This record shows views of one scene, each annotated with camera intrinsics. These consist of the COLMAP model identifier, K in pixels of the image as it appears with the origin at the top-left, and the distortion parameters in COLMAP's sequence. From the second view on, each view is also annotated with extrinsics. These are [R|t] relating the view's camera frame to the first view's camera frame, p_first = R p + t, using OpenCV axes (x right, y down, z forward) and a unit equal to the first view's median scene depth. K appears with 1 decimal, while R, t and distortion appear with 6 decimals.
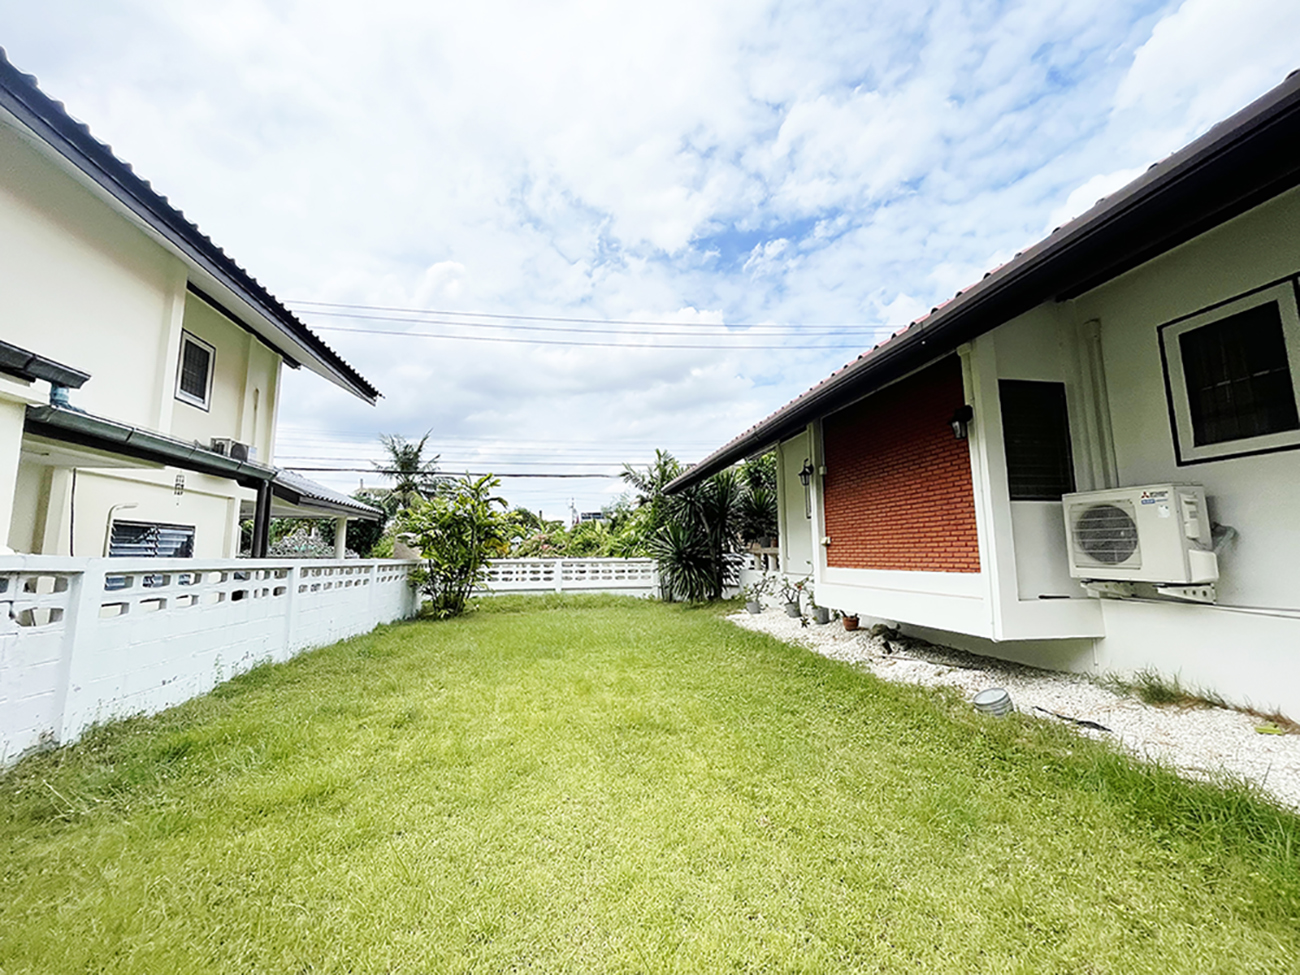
lens RADIAL K [[524.7, 0, 650.9], [0, 524.7, 481.3], [0, 0, 1]] dist [0.001458, -0.001325]
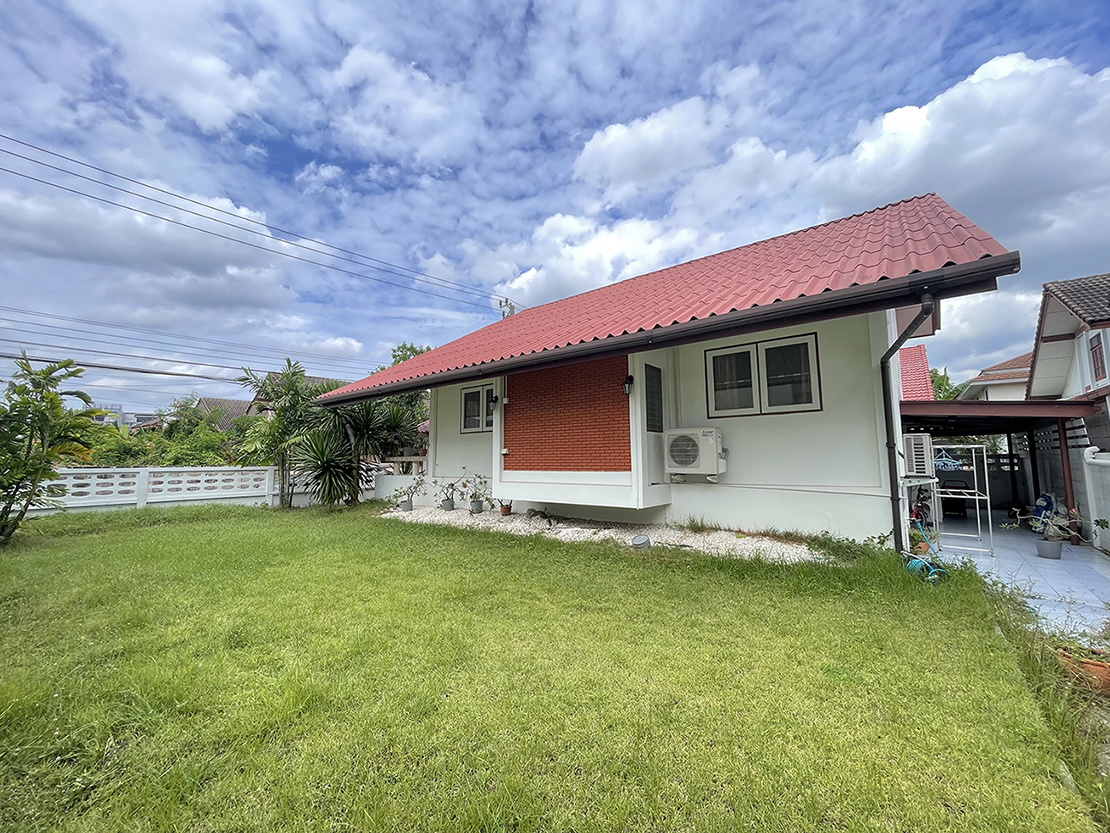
lens RADIAL K [[448.1, 0, 553.6], [0, 448.1, 420.7], [0, 0, 1]] dist [0.001458, -0.001325]
pose [[0.747749, 0.057549, 0.661483, -0.335681], [-0.087845, 0.996054, 0.012644, 0.005340], [-0.658145, -0.067563, 0.749854, 0.035751]]
